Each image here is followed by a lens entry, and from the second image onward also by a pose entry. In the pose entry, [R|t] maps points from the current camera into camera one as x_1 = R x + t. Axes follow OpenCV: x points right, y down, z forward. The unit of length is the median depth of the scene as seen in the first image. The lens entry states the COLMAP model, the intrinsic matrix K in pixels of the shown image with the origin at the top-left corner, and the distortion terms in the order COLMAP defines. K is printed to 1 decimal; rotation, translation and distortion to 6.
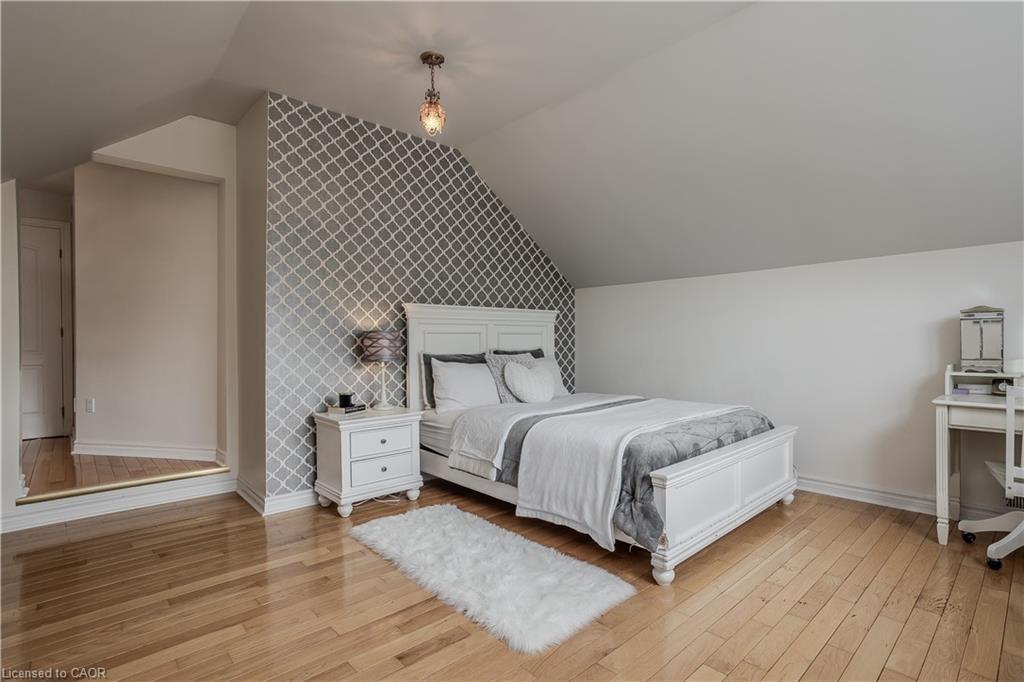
lens RADIAL K [[510.2, 0, 517.0], [0, 510.2, 324.0], [0, 0, 1]] dist [-0.067244, 0.033210]
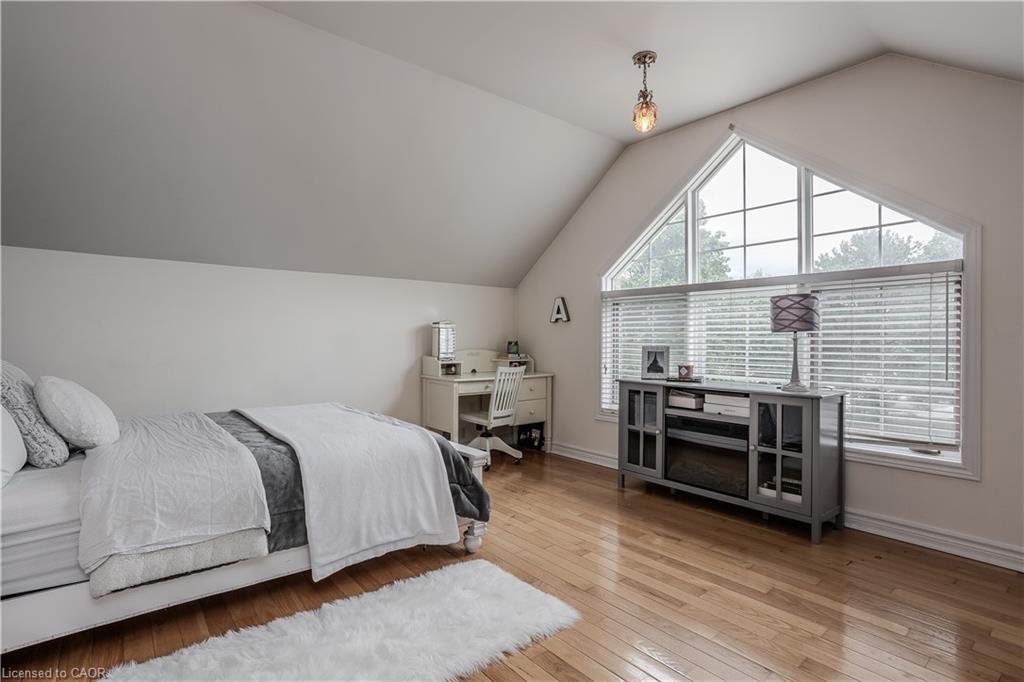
lens RADIAL K [[527.2, 0, 504.3], [0, 527.2, 343.2], [0, 0, 1]] dist [-0.063804, 0.039087]
pose [[0.022098, 0.002368, 0.999753, -0.784276], [-0.041426, 0.999141, -0.001451, 0.036479], [-0.998897, -0.041384, 0.022177, 0.792714]]
